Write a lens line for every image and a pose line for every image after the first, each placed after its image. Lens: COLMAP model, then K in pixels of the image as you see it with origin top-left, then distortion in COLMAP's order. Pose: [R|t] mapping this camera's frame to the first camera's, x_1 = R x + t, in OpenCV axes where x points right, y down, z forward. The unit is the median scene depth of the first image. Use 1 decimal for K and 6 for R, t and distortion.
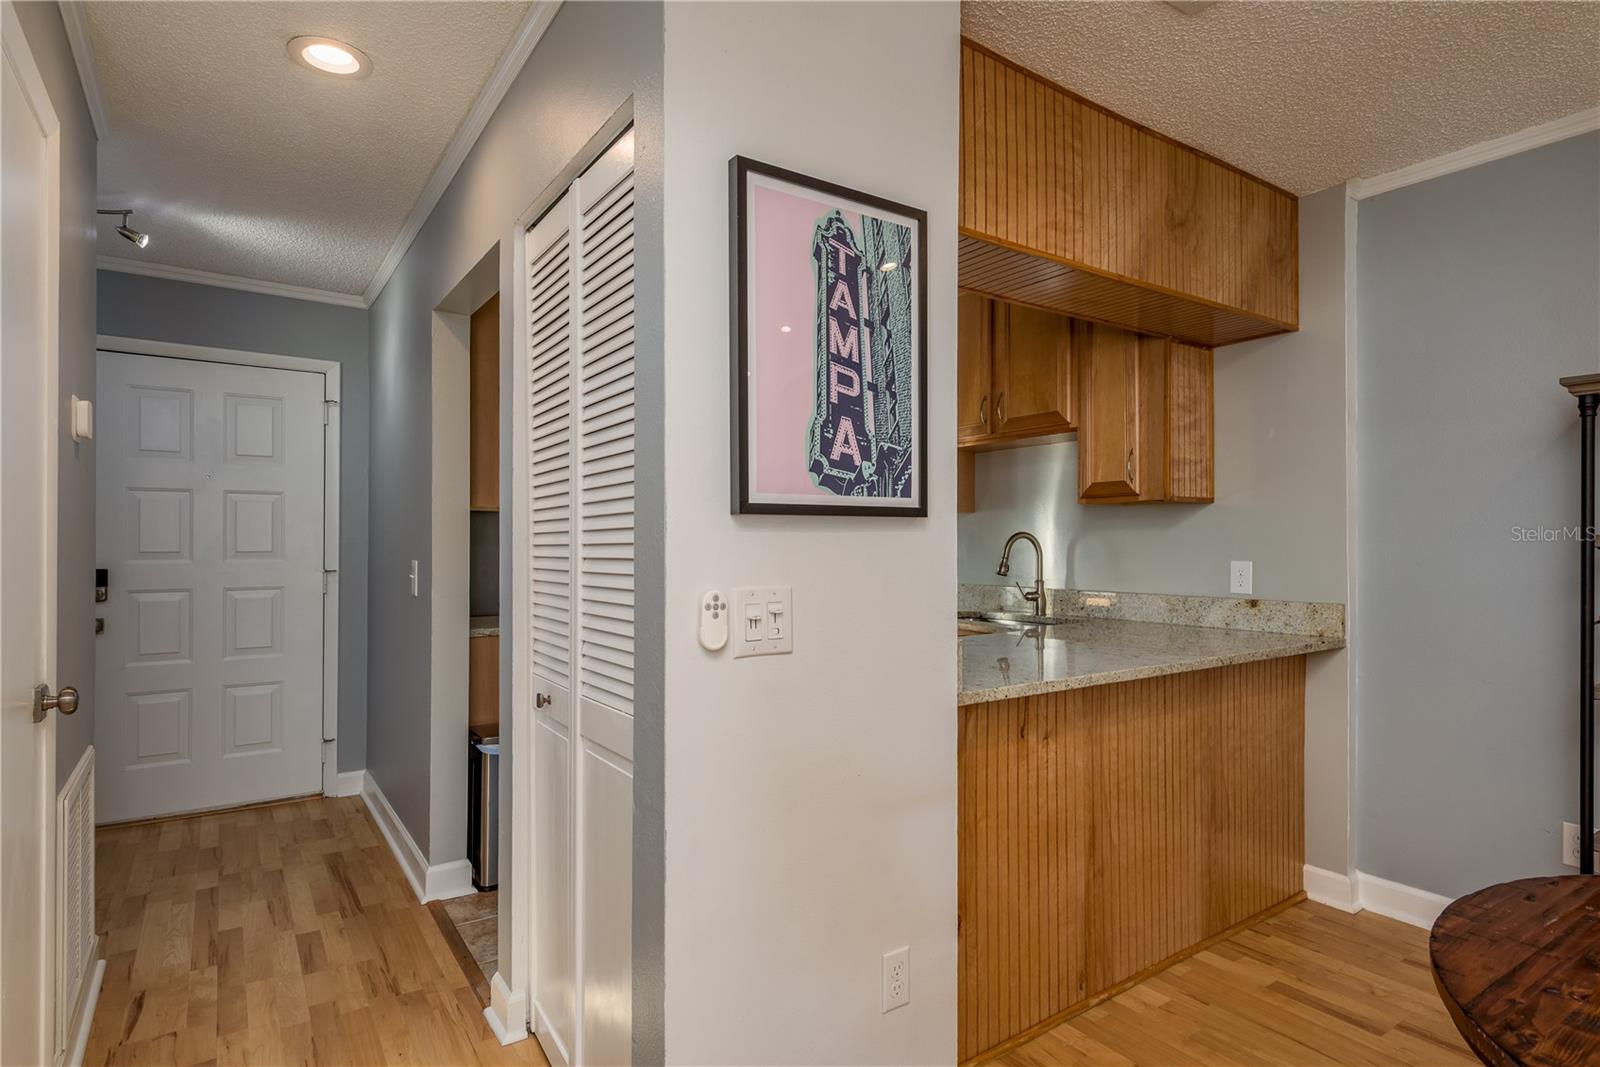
lens RADIAL K [[851.7, 0, 800.0], [0, 851.7, 533.5], [0, 0, 1]] dist [0.001987, -0.001630]
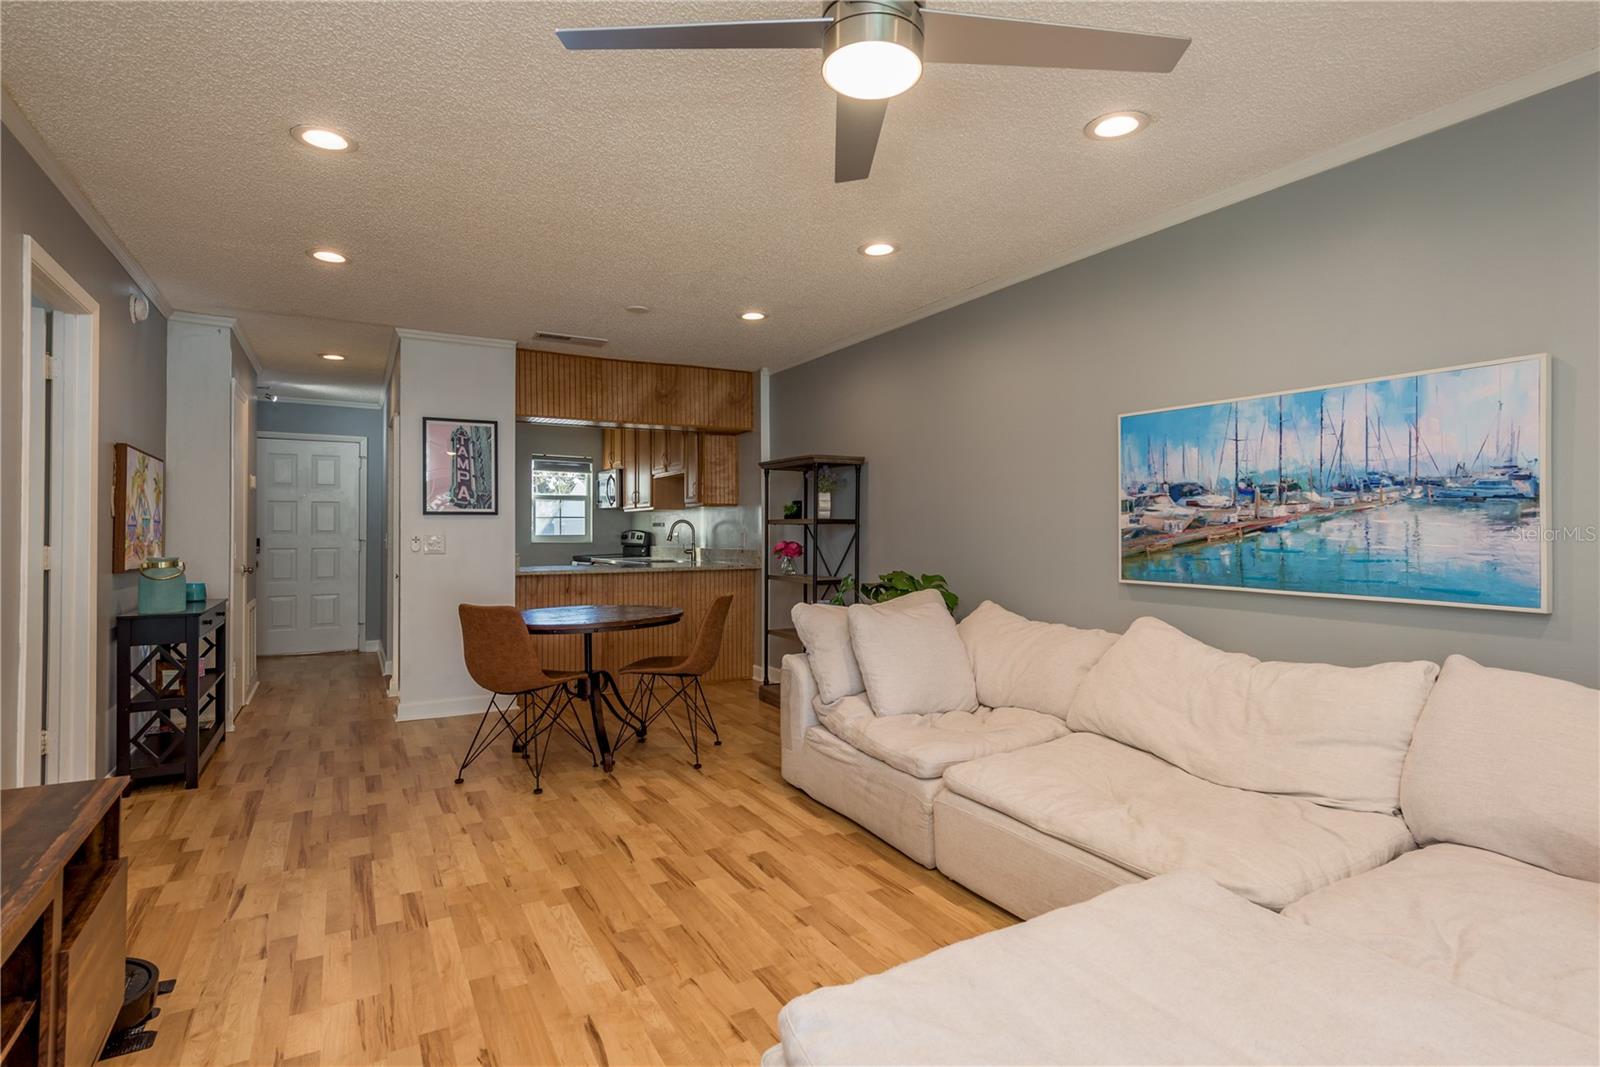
lens RADIAL K [[811.3, 0, 804.3], [0, 811.3, 520.8], [0, 0, 1]] dist [0.003713, -0.000284]
pose [[0.996241, -0.003115, -0.086563, 1.195448], [0.002820, 0.999990, -0.003527, 0.013798], [0.086573, 0.003270, 0.996240, -1.501296]]
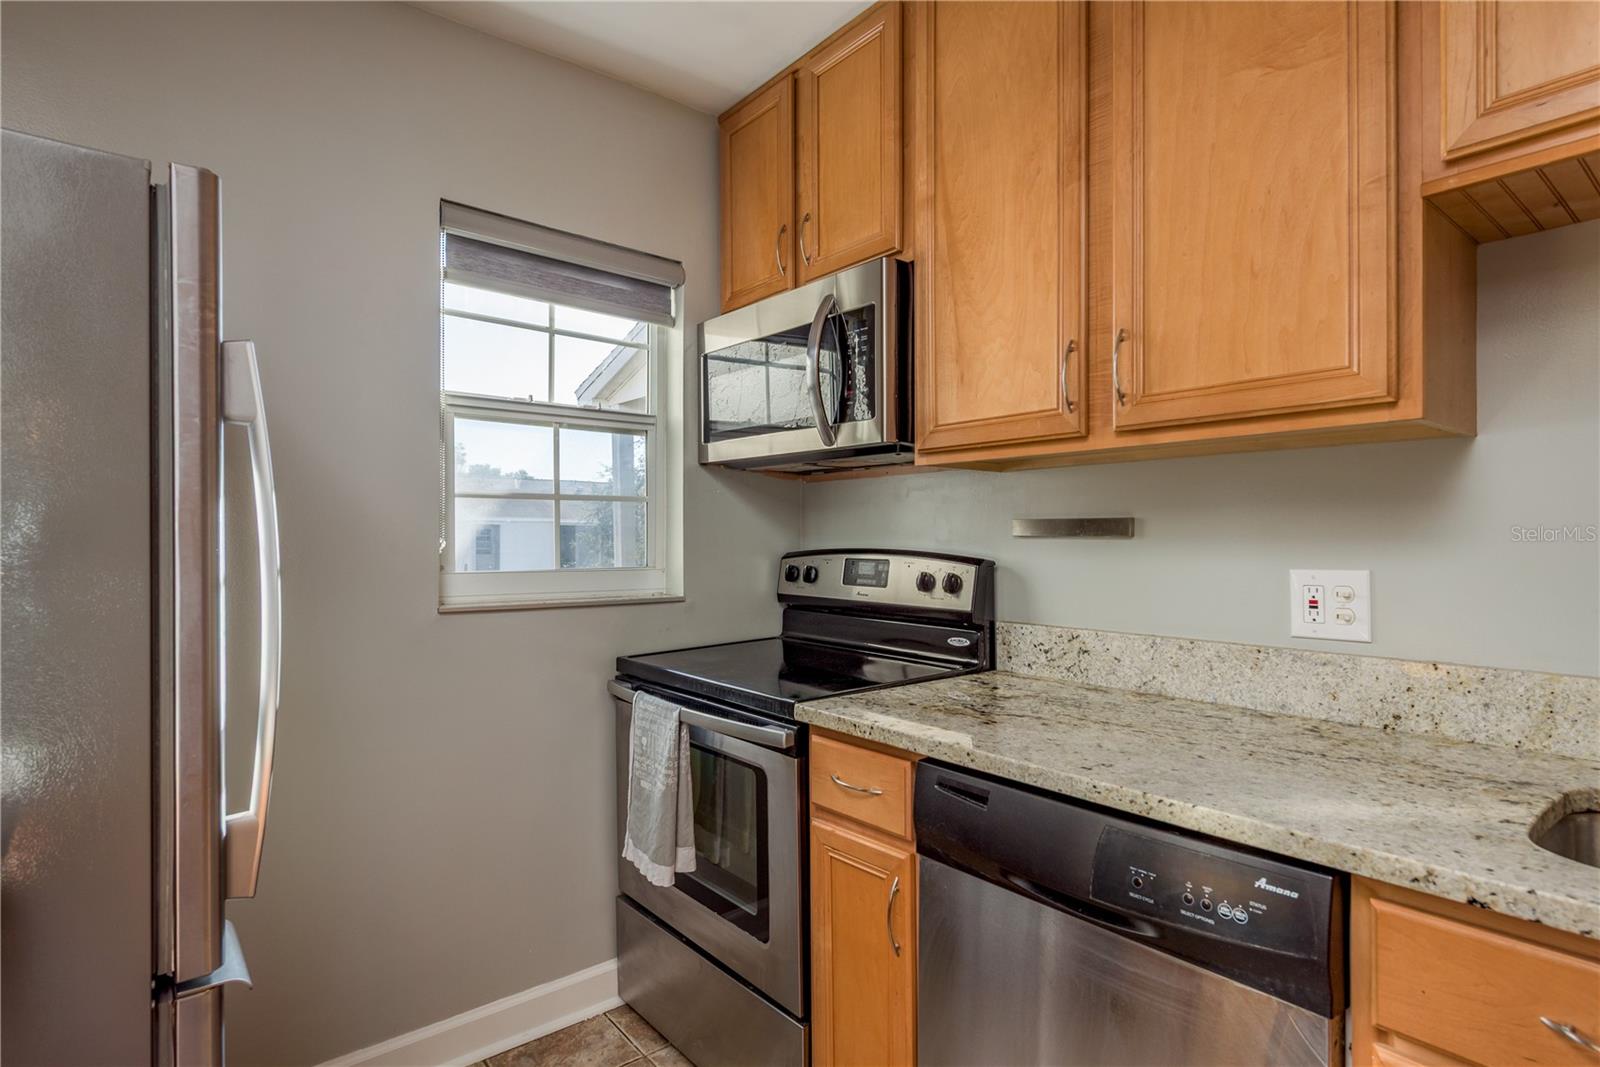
lens RADIAL K [[816.1, 0, 804.0], [0, 816.1, 536.0], [0, 0, 1]] dist [0.025537, -0.014638]
pose [[0.996012, -0.002556, 0.089181, -0.125946], [0.001577, 0.999938, 0.011053, 0.015459], [-0.089203, -0.010869, 0.995954, 1.344453]]
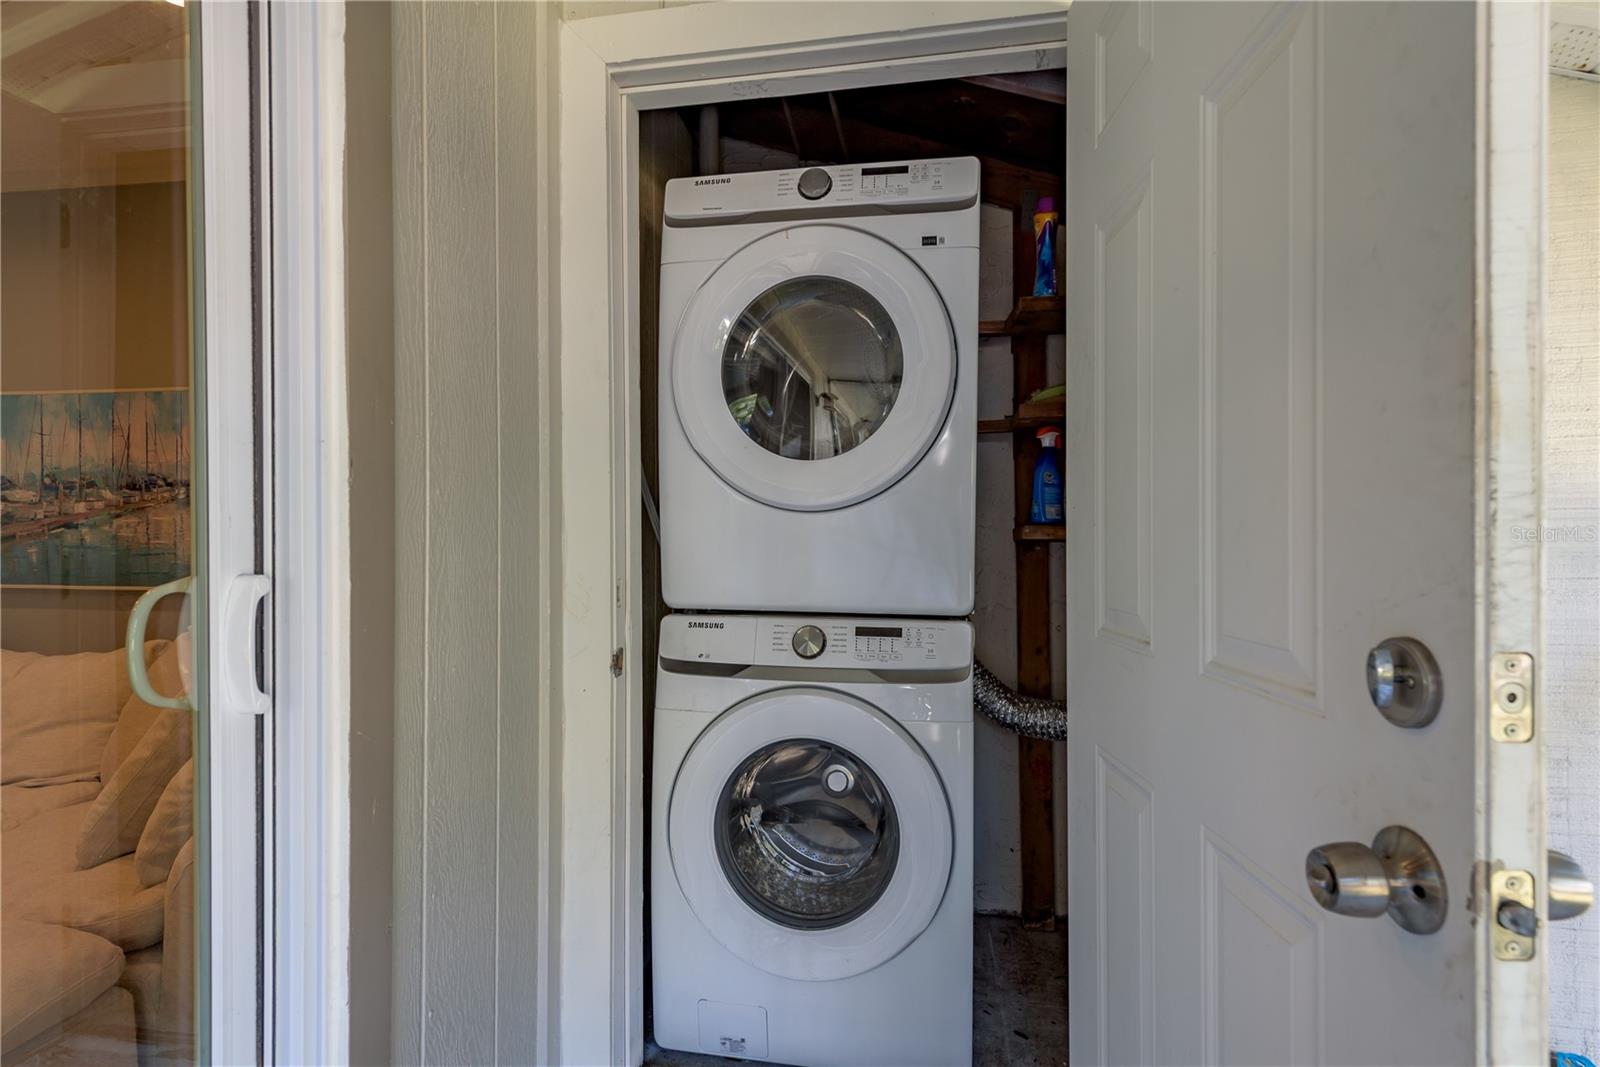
lens RADIAL K [[807.9, 0, 804.9], [0, 807.9, 543.0], [0, 0, 1]] dist [0.018083, -0.001461]
pose [[0.705178, -0.008010, 0.708985, 1.710491], [-0.003817, 0.999879, 0.015092, 0.028091], [-0.709020, -0.013349, 0.705062, -1.902750]]
